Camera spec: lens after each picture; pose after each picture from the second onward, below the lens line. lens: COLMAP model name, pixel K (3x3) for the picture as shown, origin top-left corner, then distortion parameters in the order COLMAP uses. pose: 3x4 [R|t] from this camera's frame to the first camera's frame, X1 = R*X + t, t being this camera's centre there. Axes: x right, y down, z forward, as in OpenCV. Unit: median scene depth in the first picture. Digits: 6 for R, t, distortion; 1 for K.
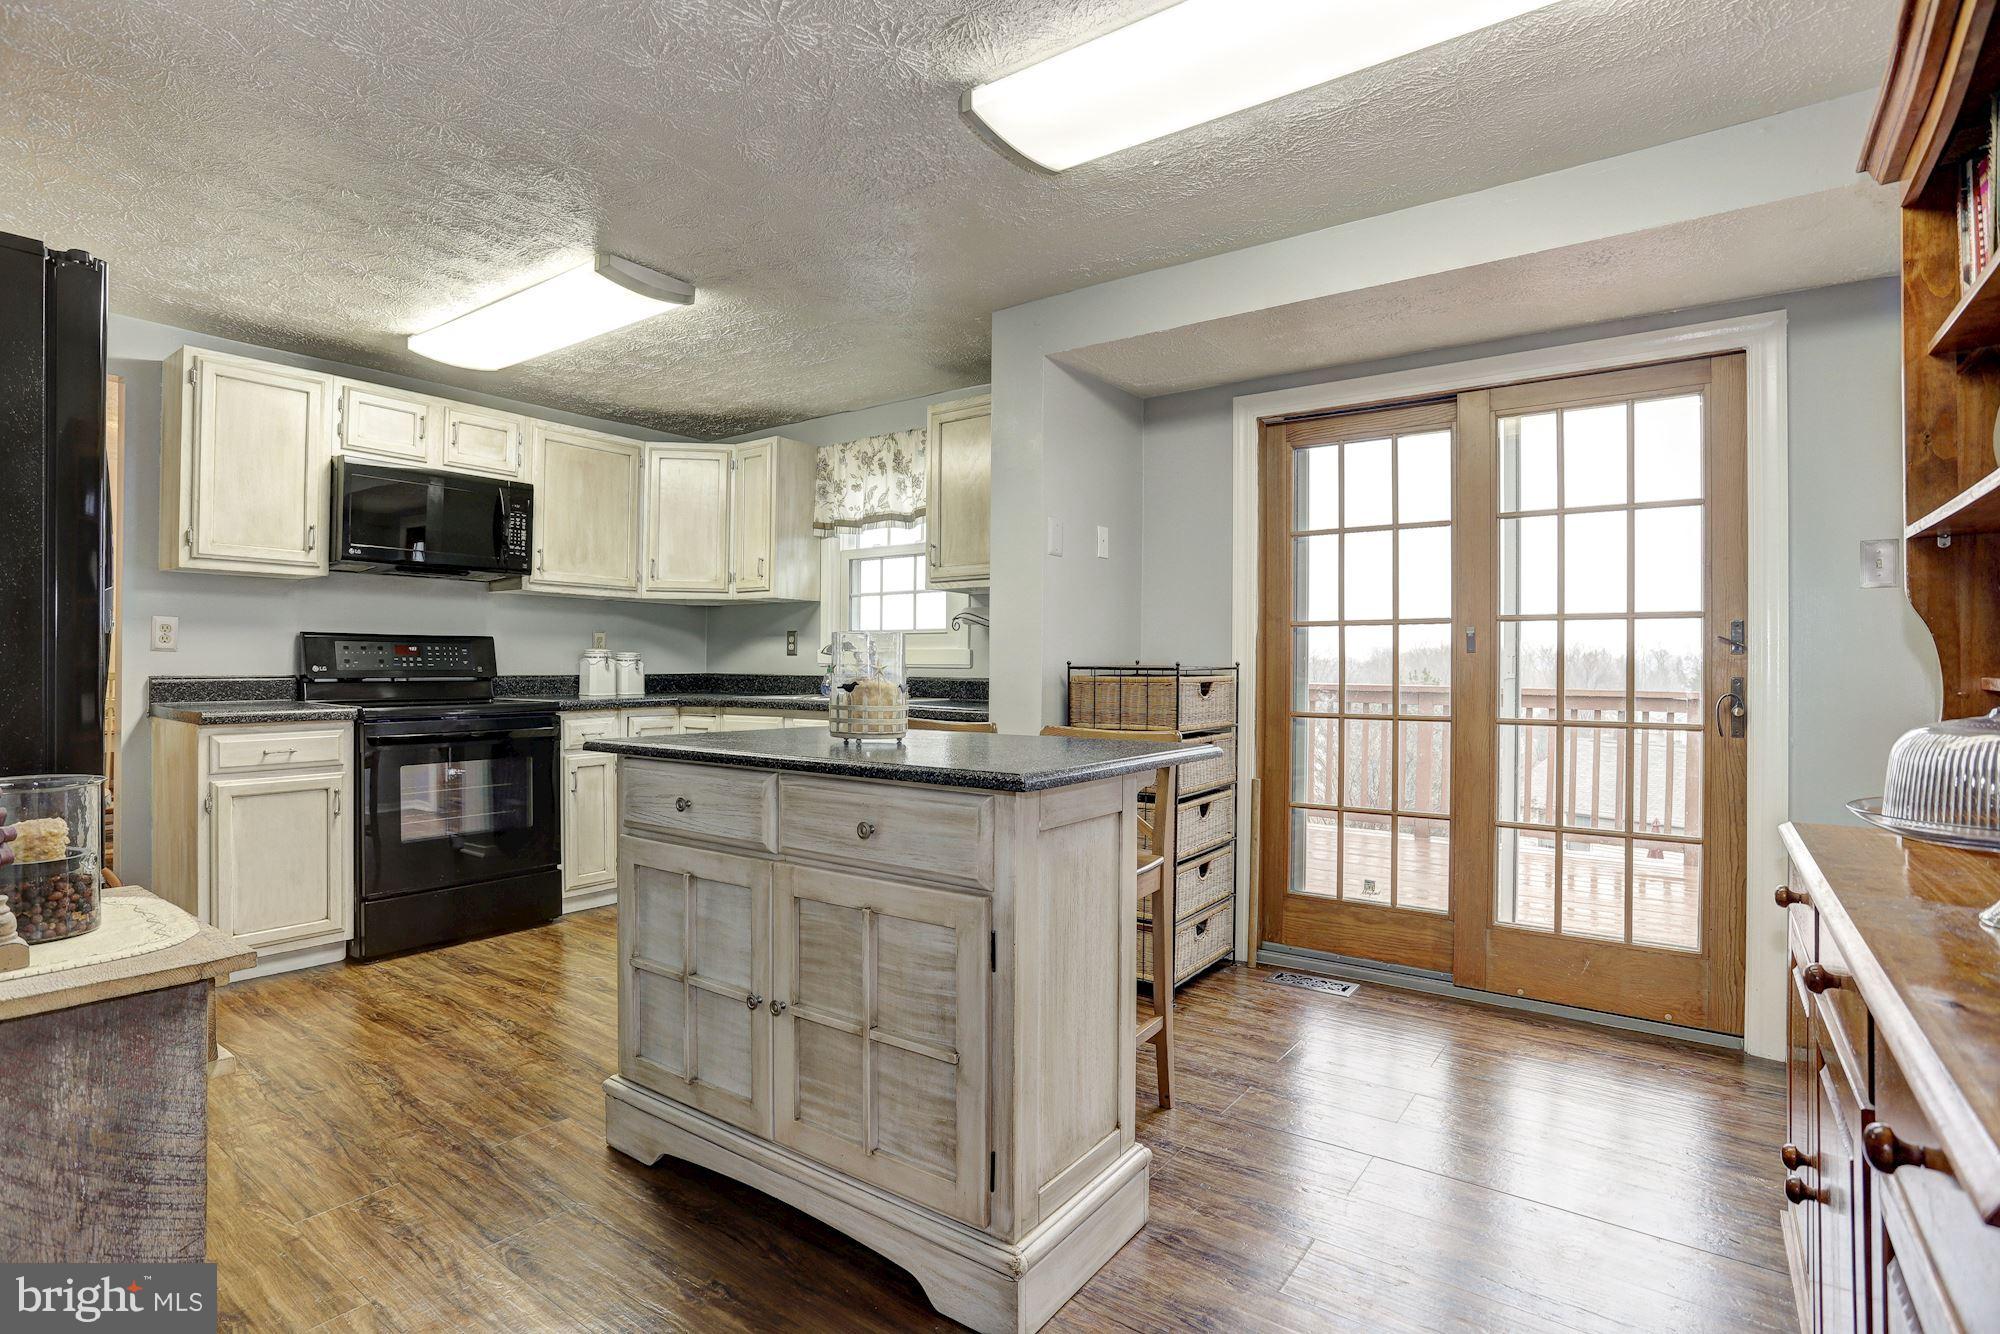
lens RADIAL K [[979.0, 0, 978.5], [0, 979.0, 669.0], [0, 0, 1]] dist [-0.033380, 0.004957]
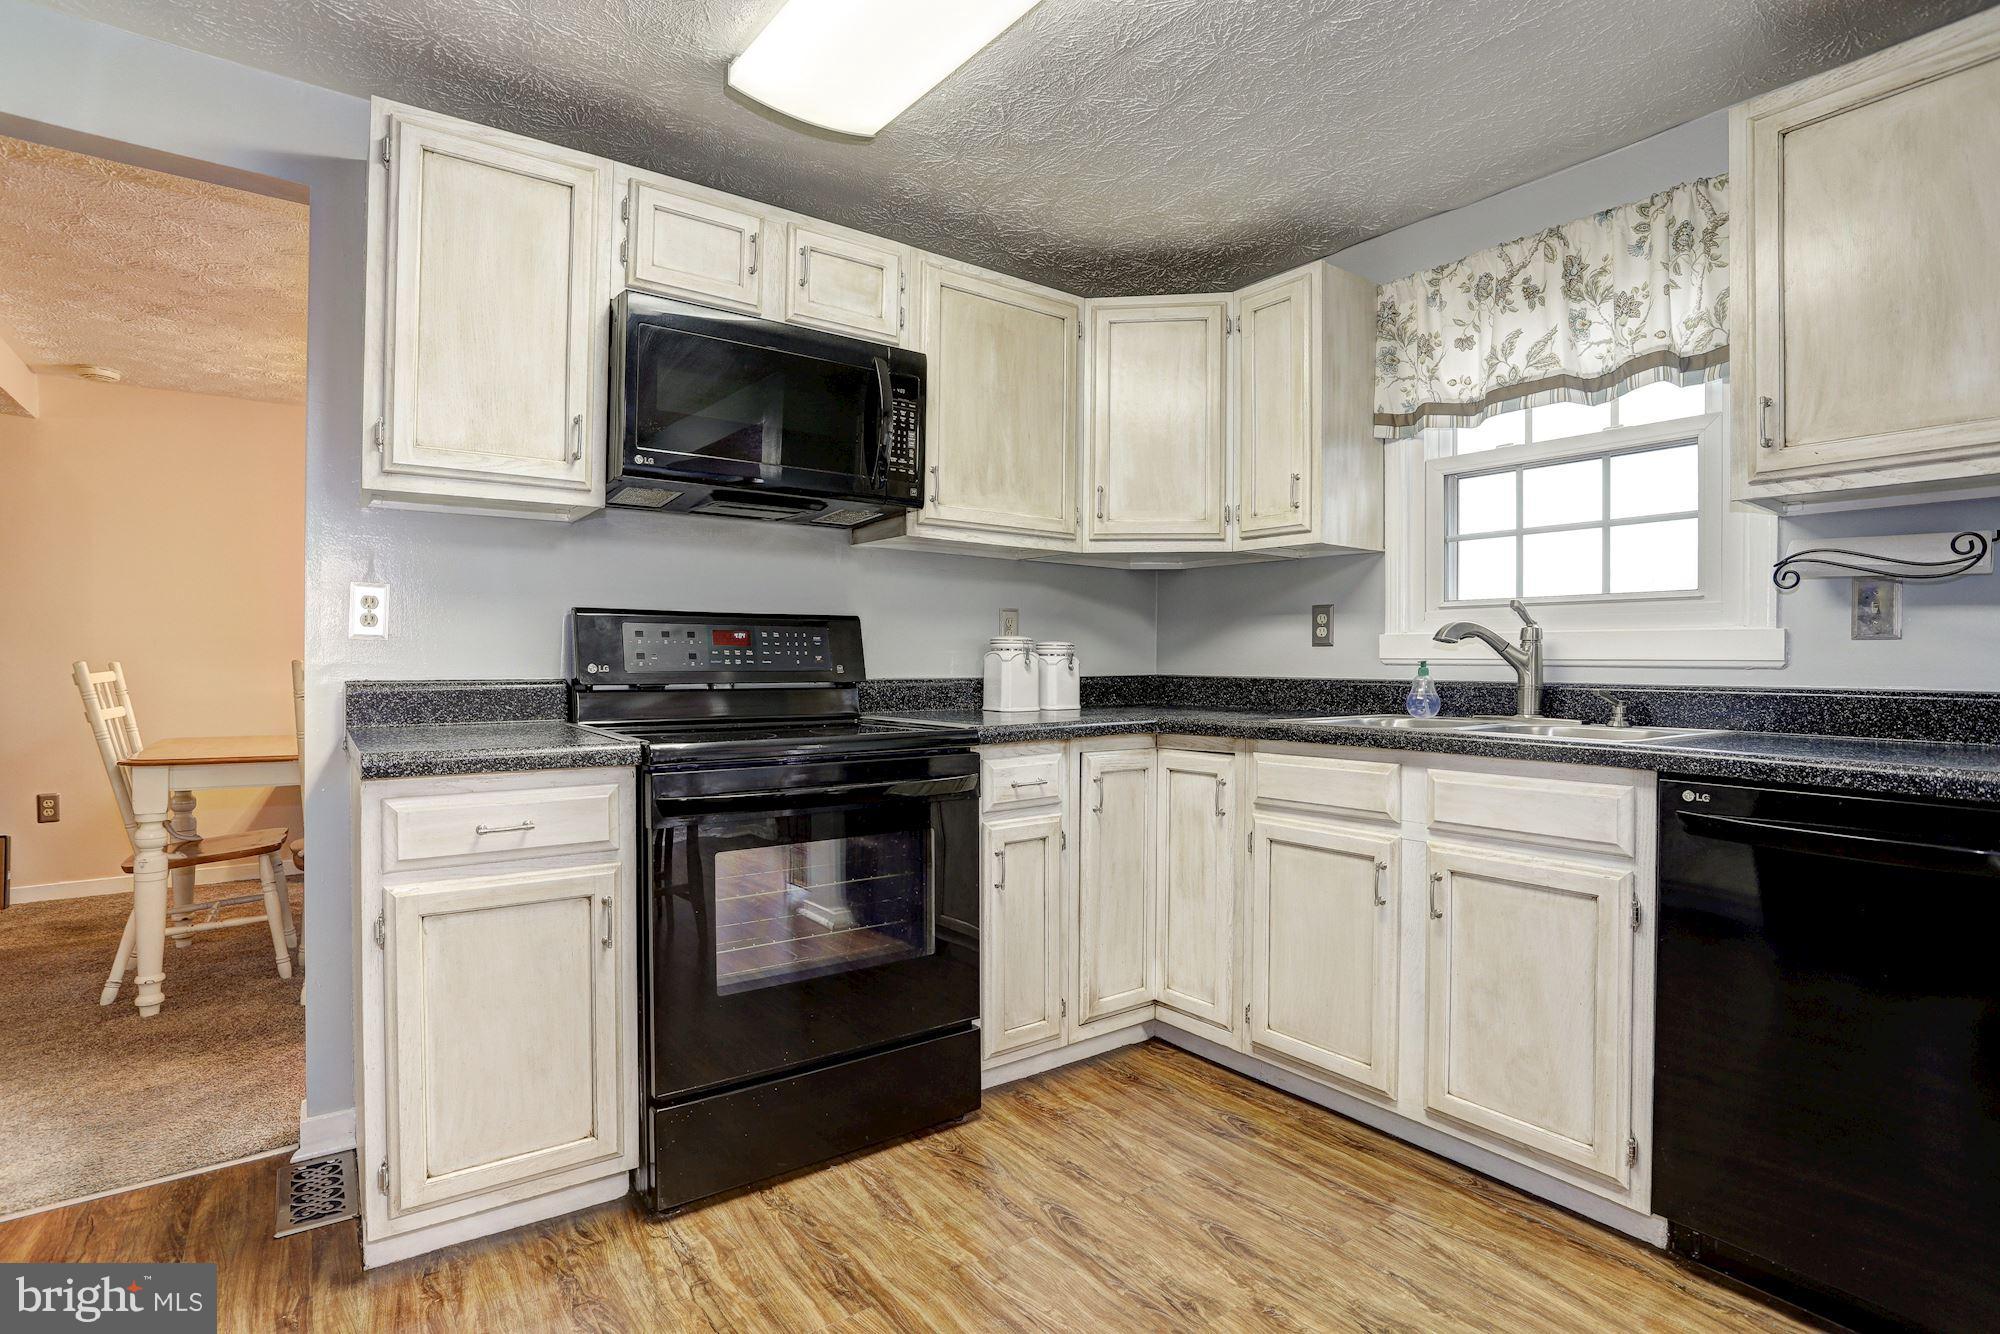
lens RADIAL K [[993.0, 0, 1012.9], [0, 993.0, 674.9], [0, 0, 1]] dist [-0.051903, -0.000705]
pose [[0.962858, 0.002793, -0.269995, -0.248601], [-0.000574, 0.999965, 0.008298, -0.001492], [0.270009, -0.007835, 0.962826, 0.442992]]
